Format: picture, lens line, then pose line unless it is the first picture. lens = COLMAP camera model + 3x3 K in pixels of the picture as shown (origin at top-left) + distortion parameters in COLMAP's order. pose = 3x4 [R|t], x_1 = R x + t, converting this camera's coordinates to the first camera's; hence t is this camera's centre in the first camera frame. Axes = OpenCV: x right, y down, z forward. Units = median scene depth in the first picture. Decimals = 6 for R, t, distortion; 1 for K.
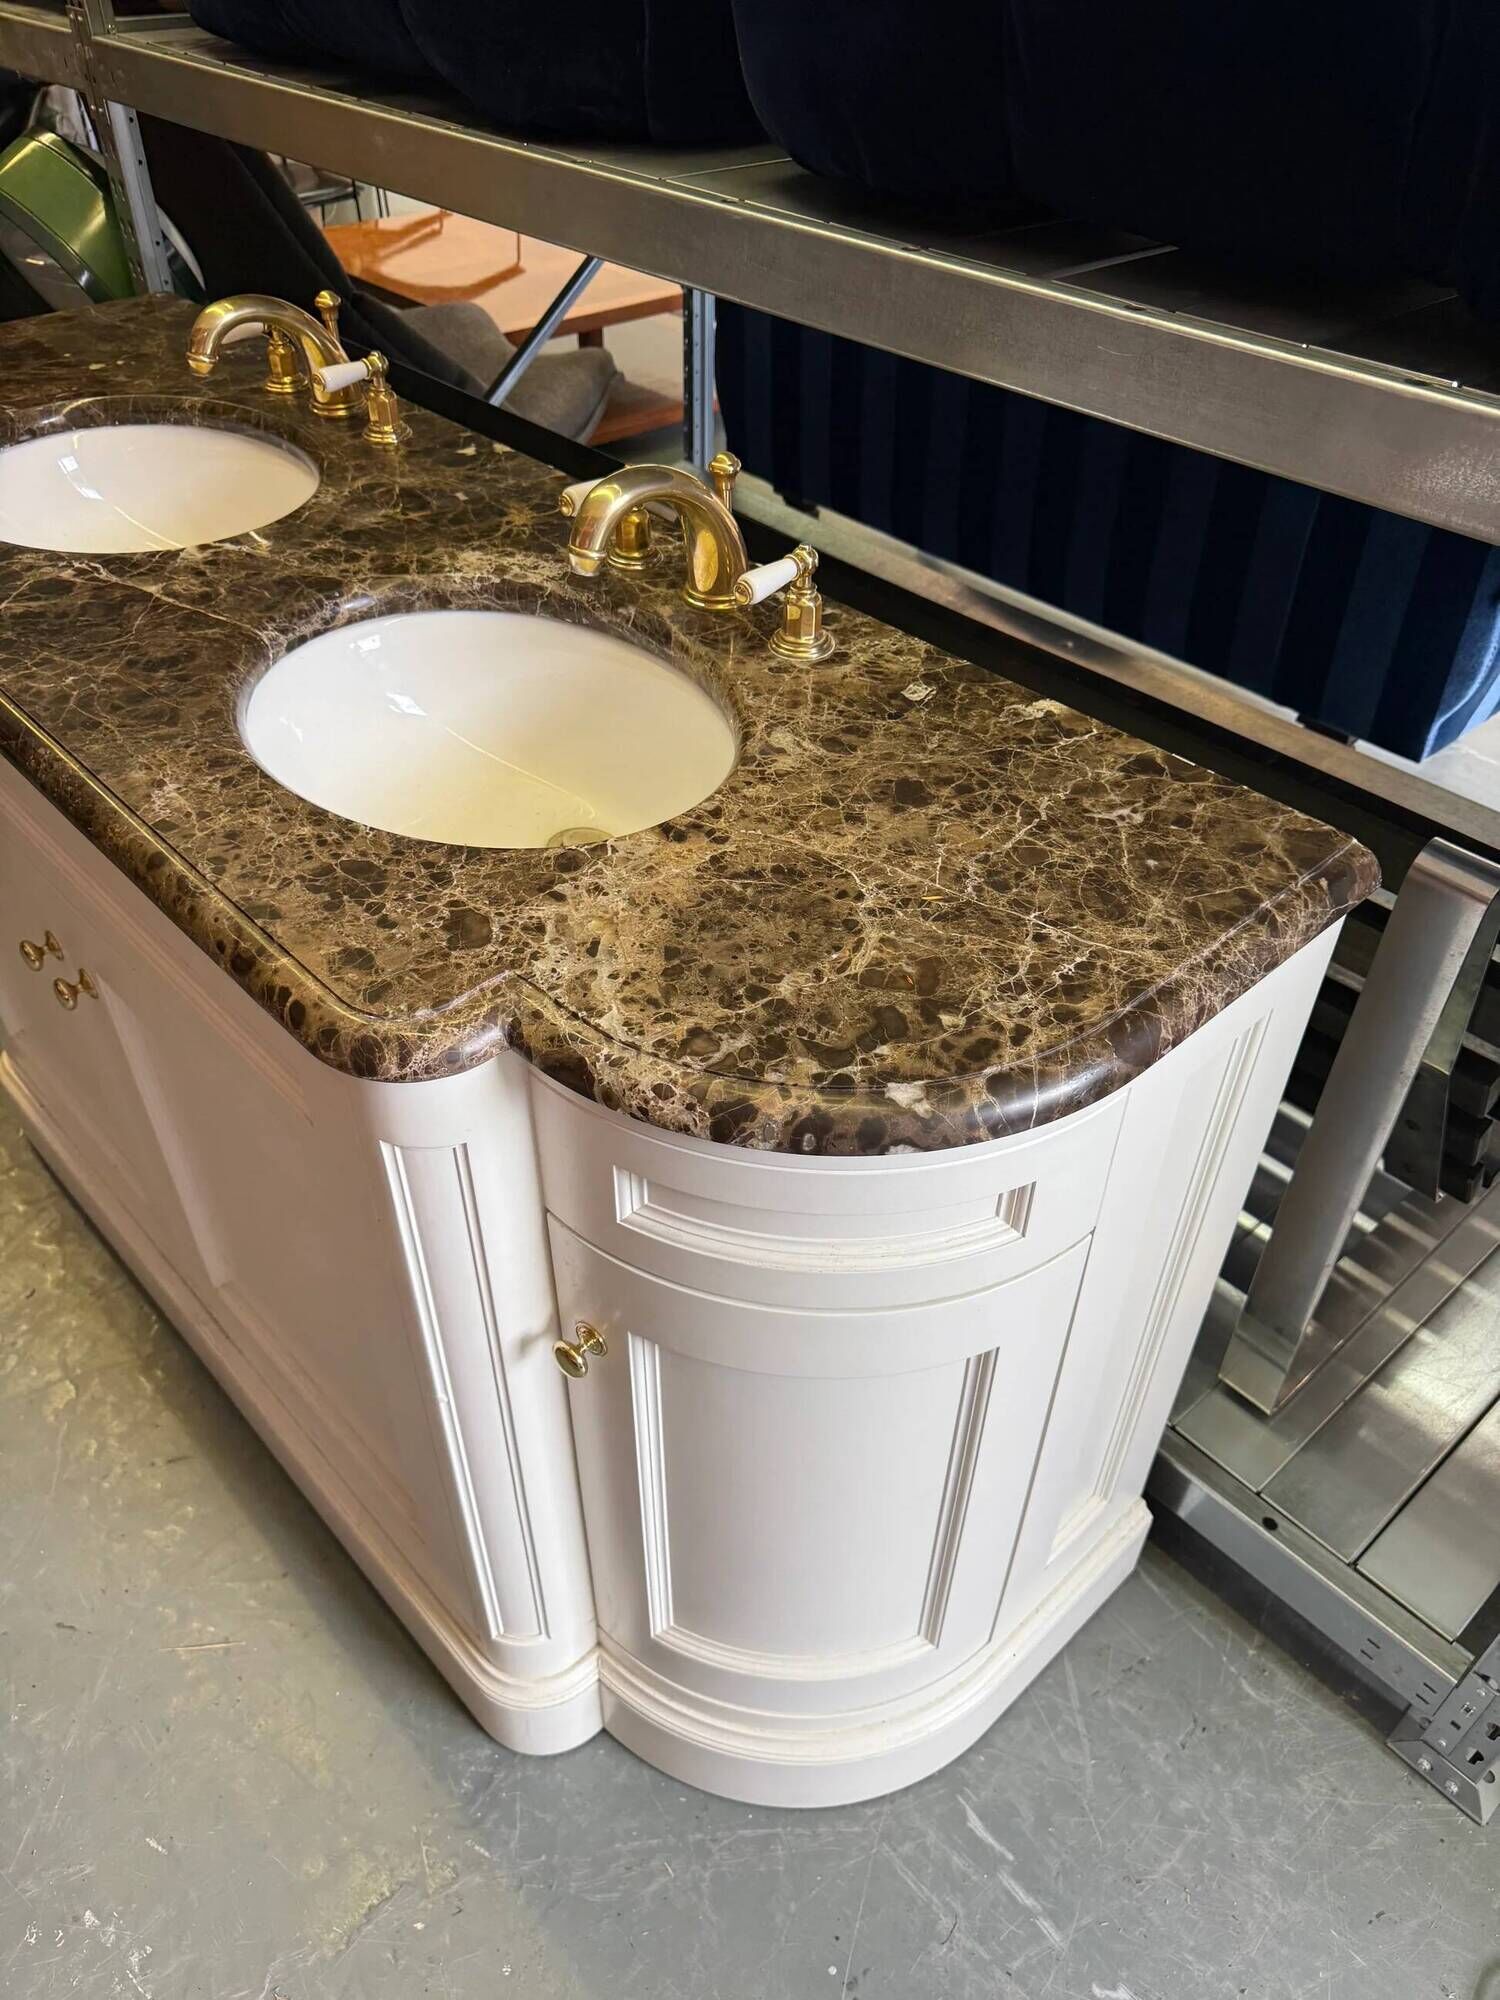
lens RADIAL K [[1427.7, 0, 740.3], [0, 1427.7, 1011.9], [0, 0, 1]] dist [0.013794, -0.023699]
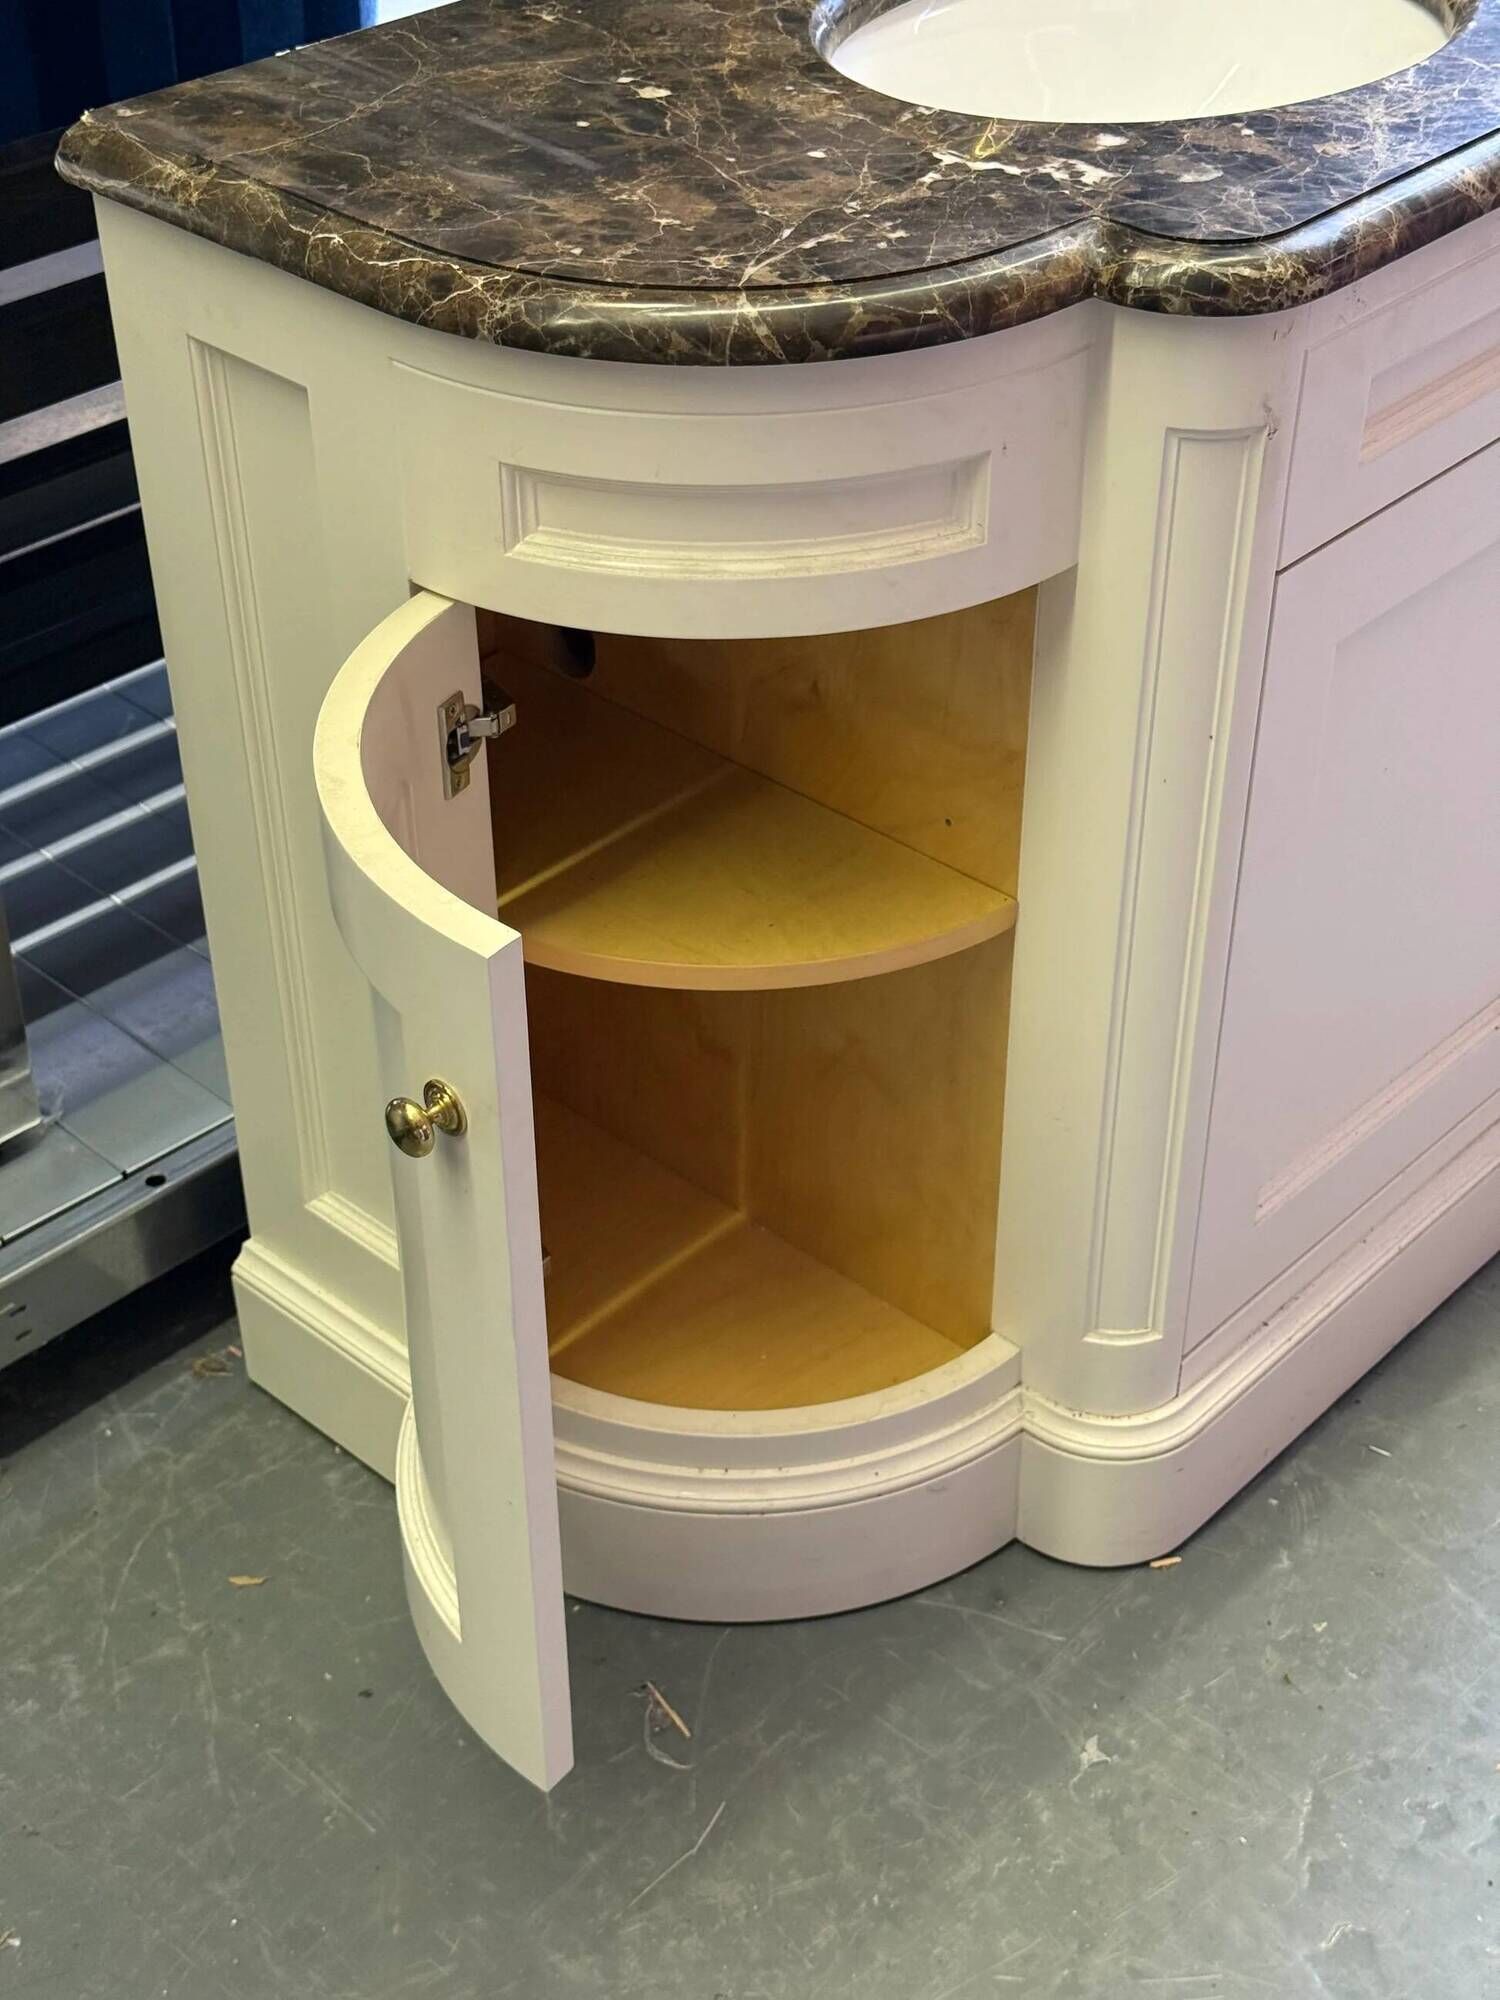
lens RADIAL K [[2781.6, 0, 758.0], [0, 2781.6, 1014.5], [0, 0, 1]] dist [0.103236, 0.000000]
pose [[-0.070772, -0.599953, 0.796899, -1.830488], [0.660810, 0.570249, 0.488003, -0.934528], [-0.747209, 0.561136, 0.356097, 1.055152]]
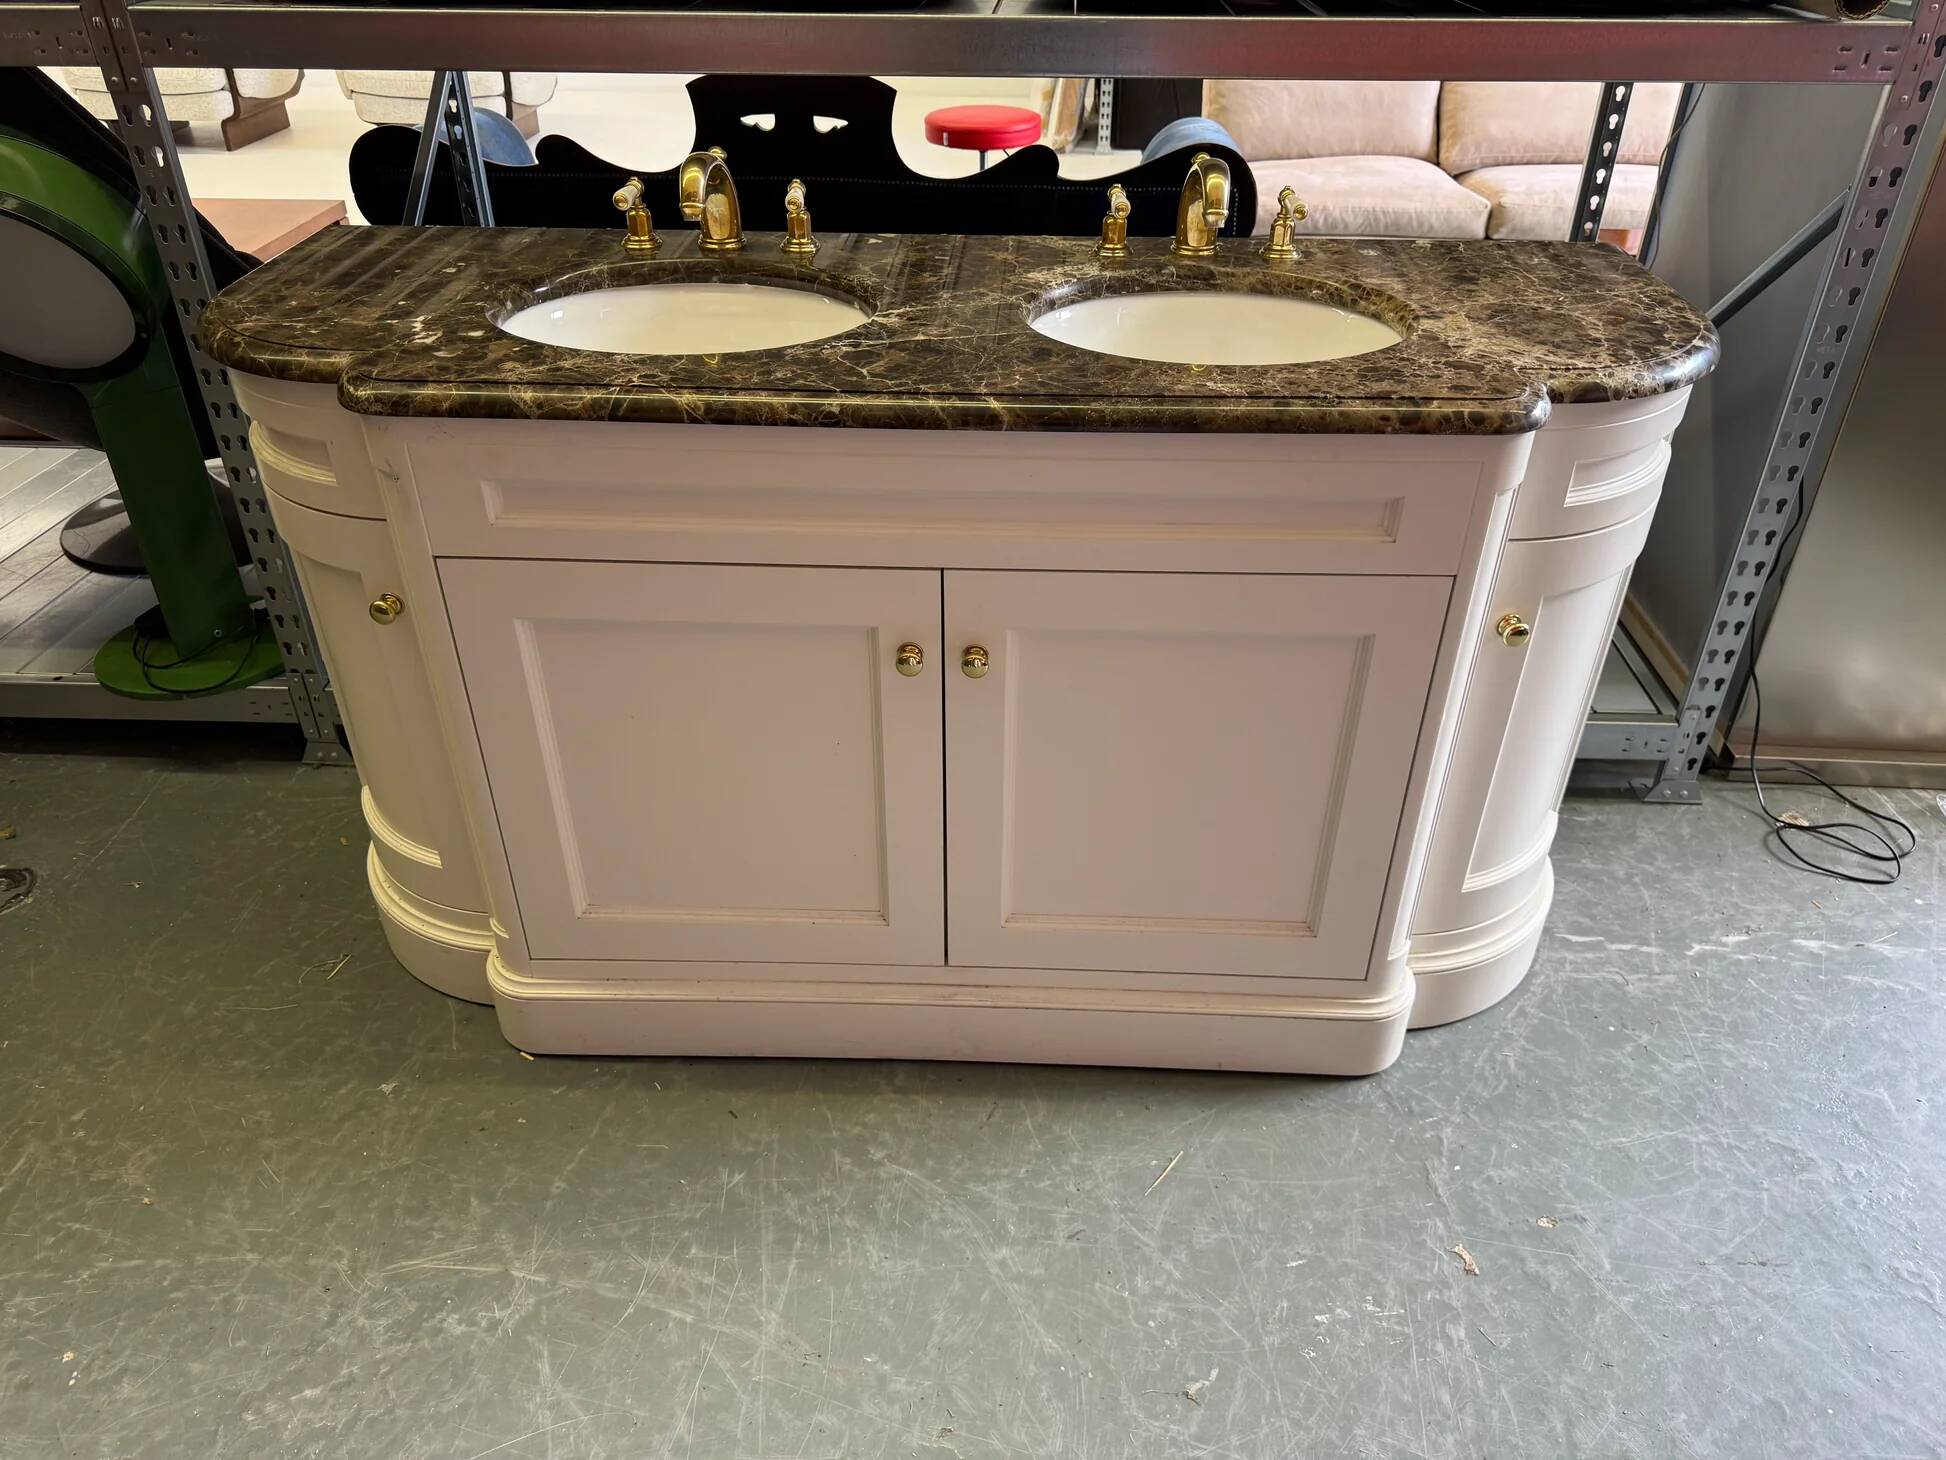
lens RADIAL K [[1389.1, 0, 966.3], [0, 1389.1, 741.9], [0, 0, 1]] dist [0.013794, -0.023699]
pose [[0.707156, -0.405381, 0.579307, -1.200090], [0.469049, 0.882042, 0.044660, -0.011084], [-0.529078, 0.240141, 0.813885, 0.051395]]
